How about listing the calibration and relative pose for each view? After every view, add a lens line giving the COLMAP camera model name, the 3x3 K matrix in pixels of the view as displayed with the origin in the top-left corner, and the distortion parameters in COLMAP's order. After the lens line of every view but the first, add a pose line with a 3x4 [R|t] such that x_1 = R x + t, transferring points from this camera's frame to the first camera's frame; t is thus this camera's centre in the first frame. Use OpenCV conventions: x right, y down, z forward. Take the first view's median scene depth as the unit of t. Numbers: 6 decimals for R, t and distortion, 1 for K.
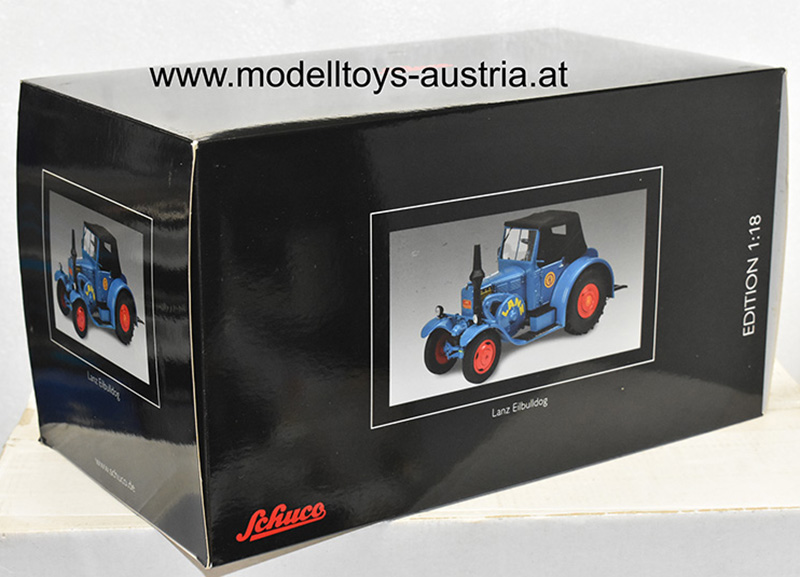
lens RADIAL K [[1736.7, 0, 400.0], [0, 1736.7, 288.5], [0, 0, 1]] dist [-0.022287, -0.187835]
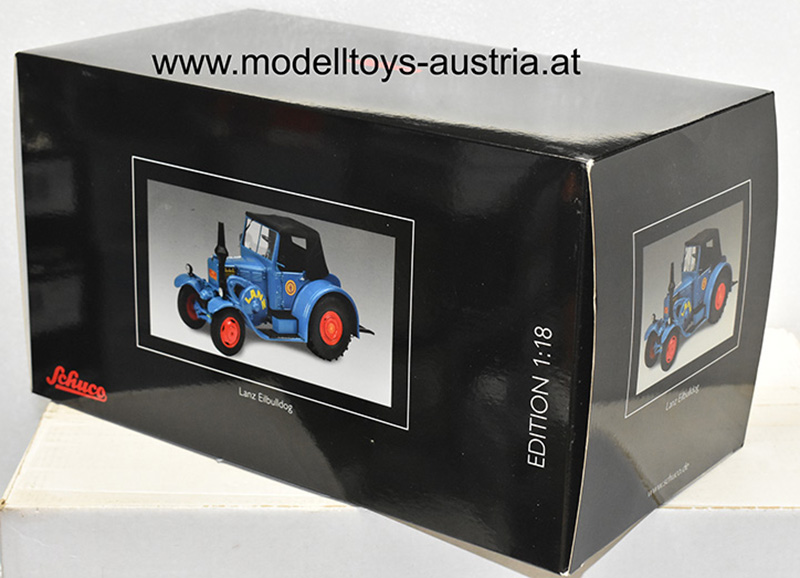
lens RADIAL K [[1736.7, 0, 400.0], [0, 1736.7, 289.0], [0, 0, 1]] dist [-0.022287, -0.187835]
pose [[0.343503, 0.307010, -0.887553, 1.002461], [-0.293115, 0.932897, 0.209252, -0.233553], [0.892238, 0.188277, 0.410442, 0.657229]]
